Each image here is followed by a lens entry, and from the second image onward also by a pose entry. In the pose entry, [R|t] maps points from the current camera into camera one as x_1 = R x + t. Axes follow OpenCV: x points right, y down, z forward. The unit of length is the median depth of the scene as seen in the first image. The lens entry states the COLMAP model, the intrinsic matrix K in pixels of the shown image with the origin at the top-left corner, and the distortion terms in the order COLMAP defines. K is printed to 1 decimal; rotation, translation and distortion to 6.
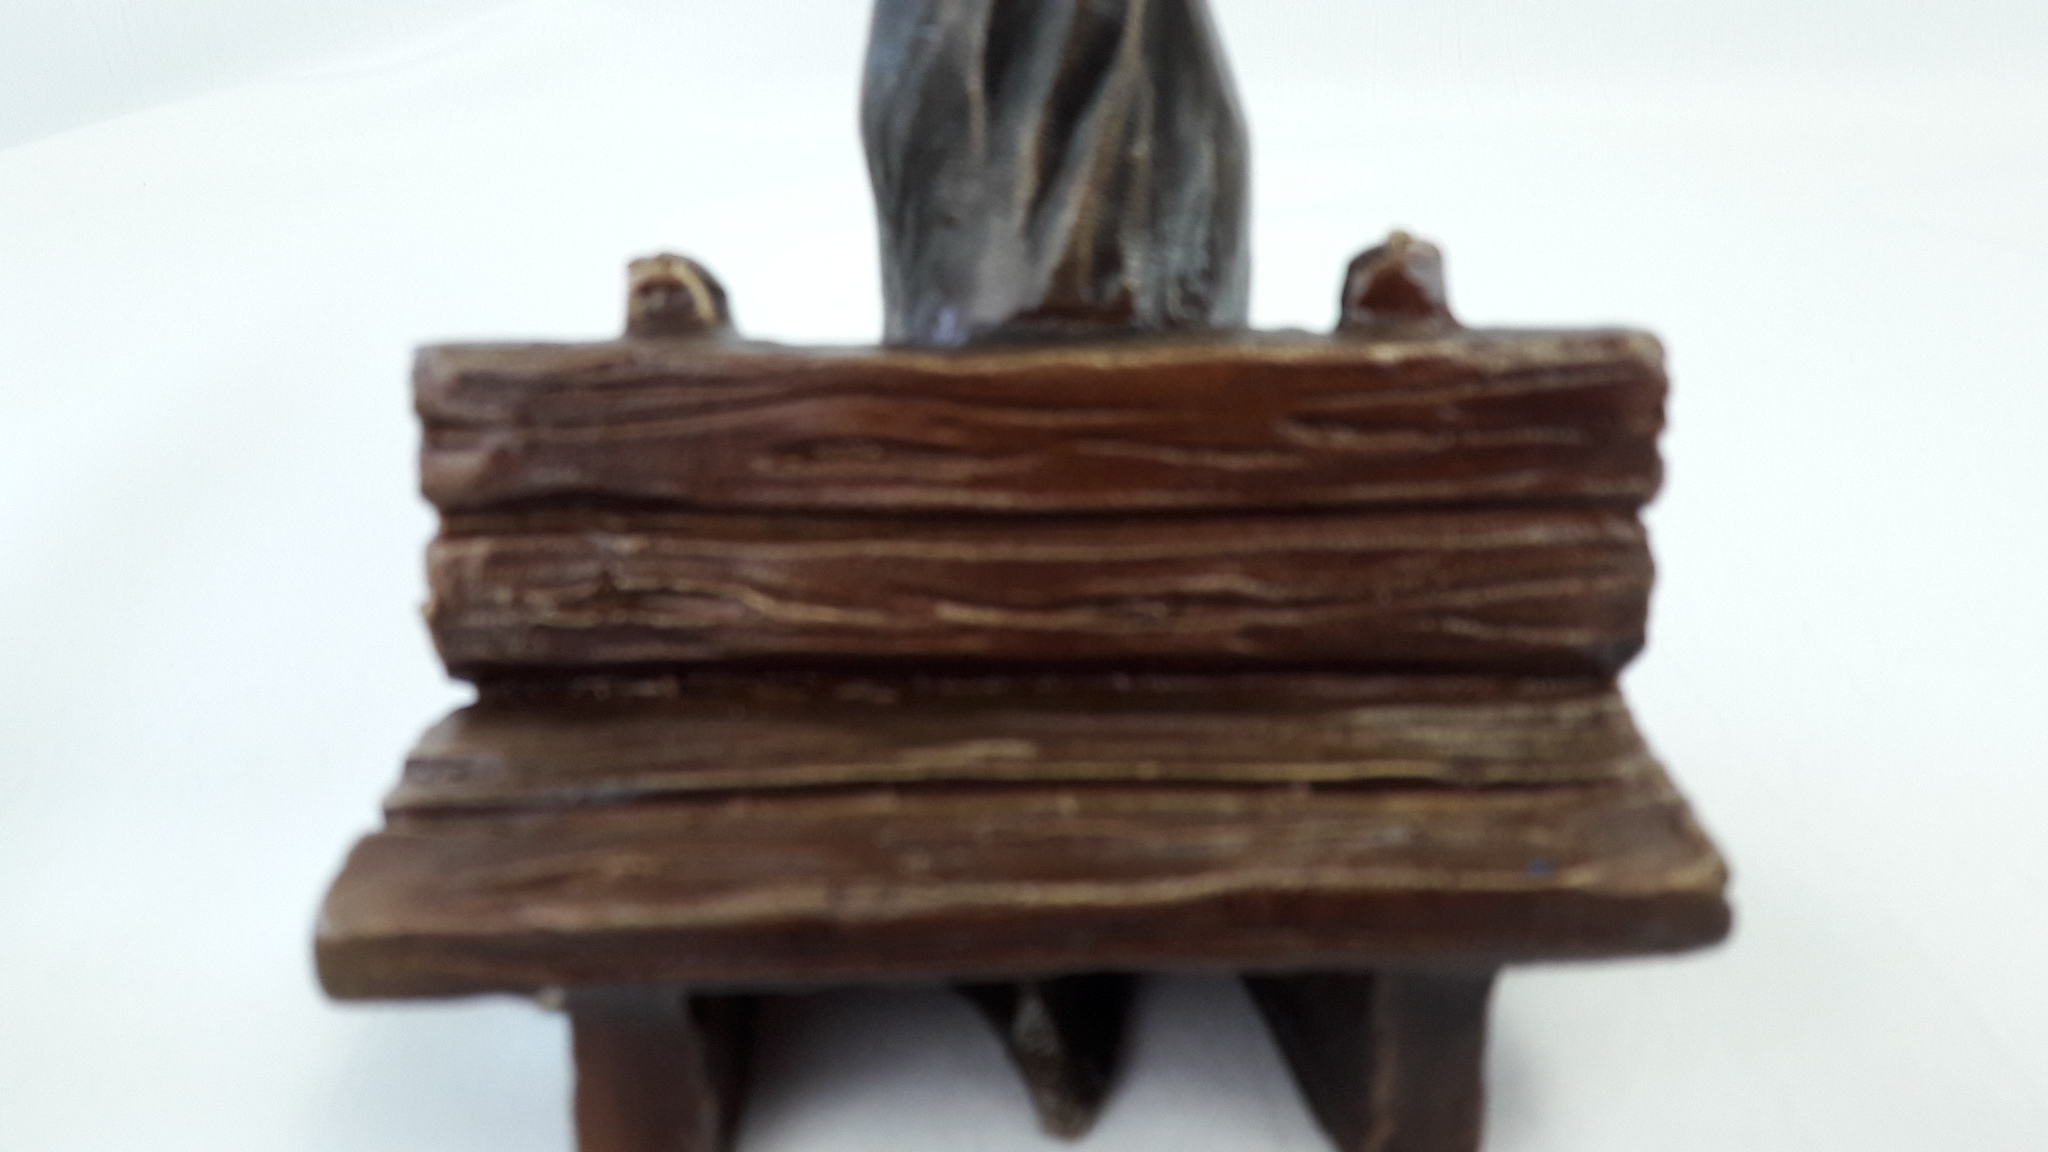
lens RADIAL K [[1731.2, 0, 957.7], [0, 1731.2, 573.9], [0, 0, 1]] dist [0.116486, -0.000726]
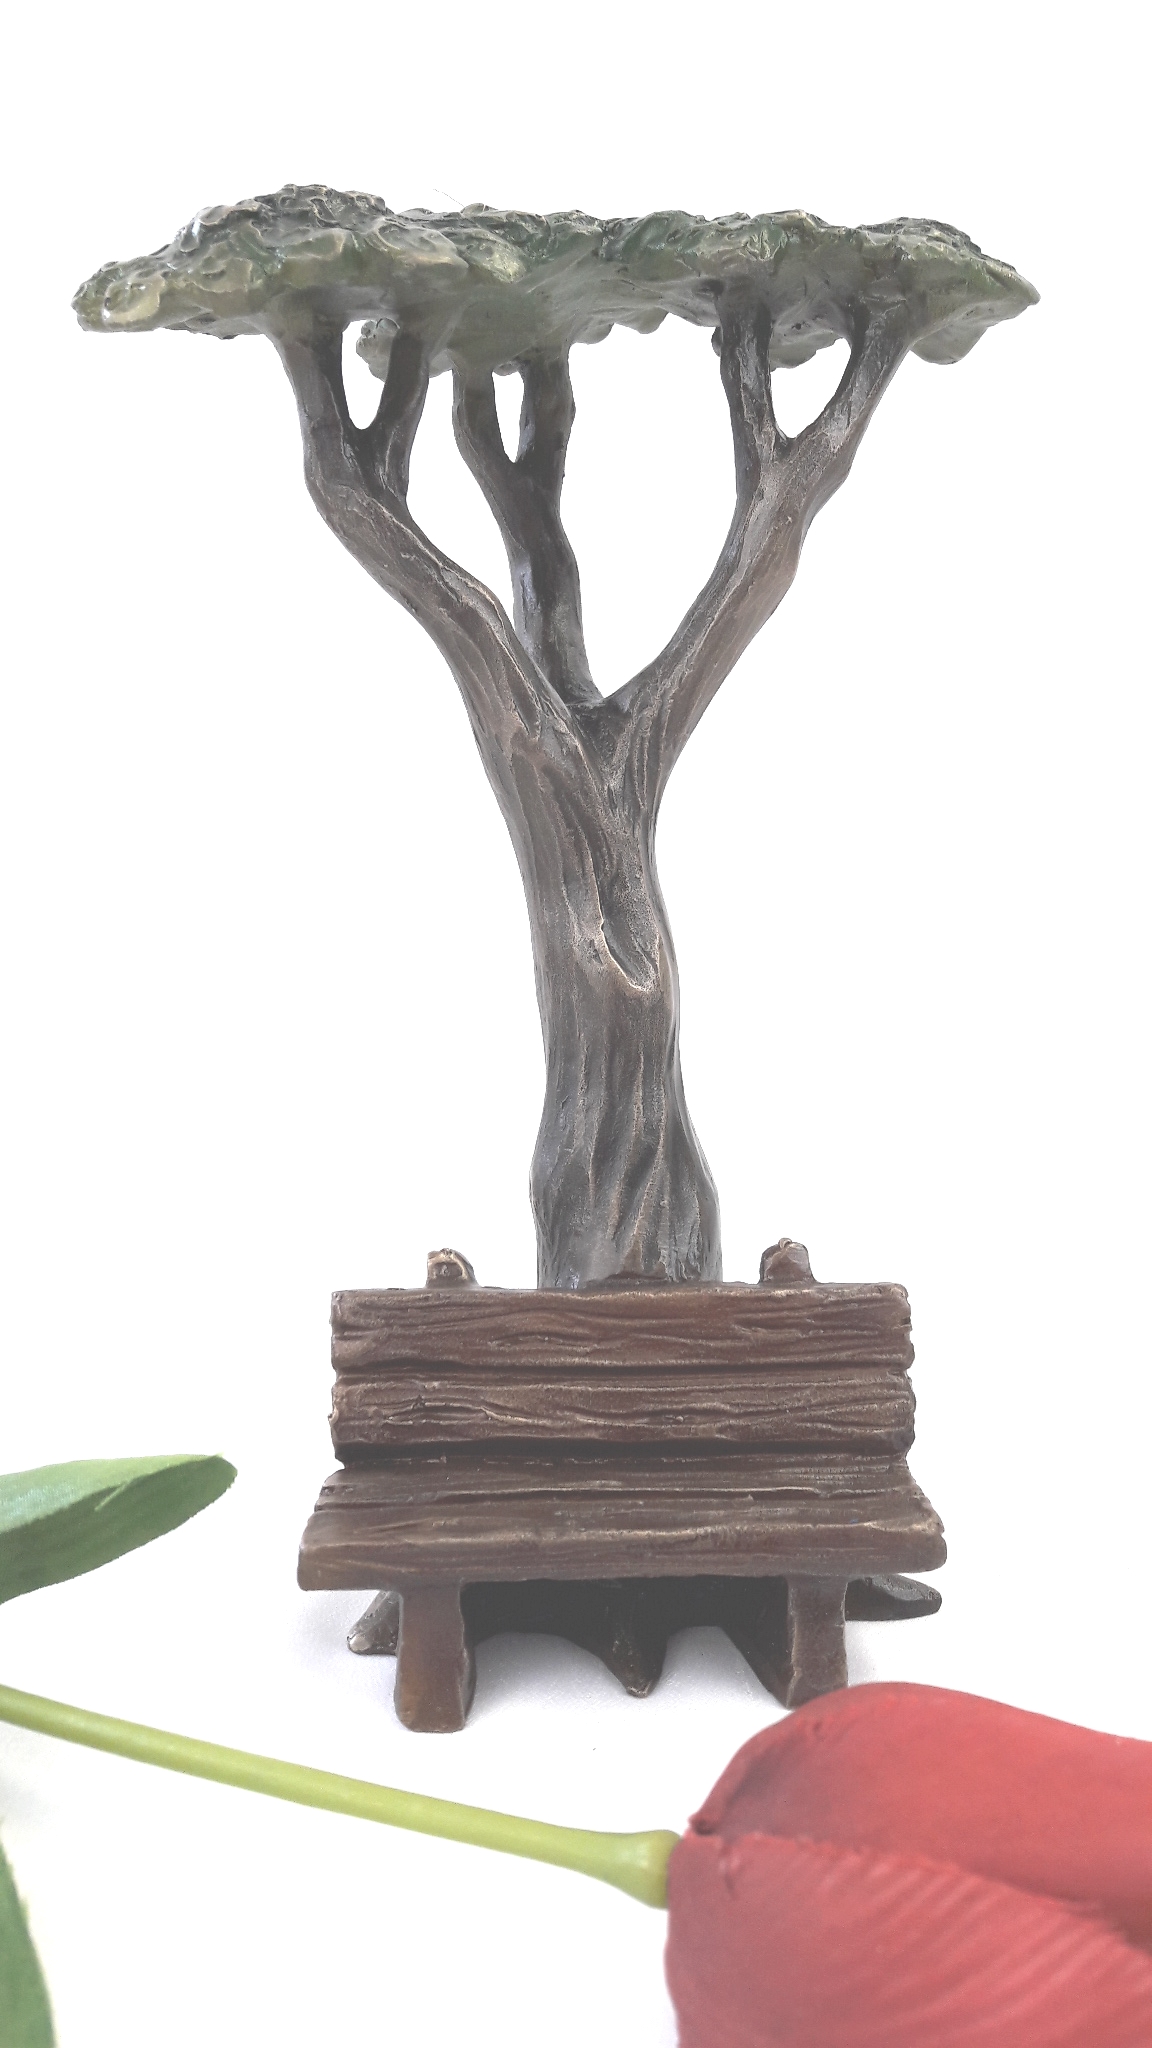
lens RADIAL K [[1691.9, 0, 576.0], [0, 1691.9, 1024.0], [0, 0, 1]] dist [-0.001158, -0.000588]
pose [[0.998822, 0.002706, 0.048452, -0.111541], [0.013119, 0.946210, -0.323288, 0.232772], [-0.046720, 0.323542, 0.945060, -1.080620]]
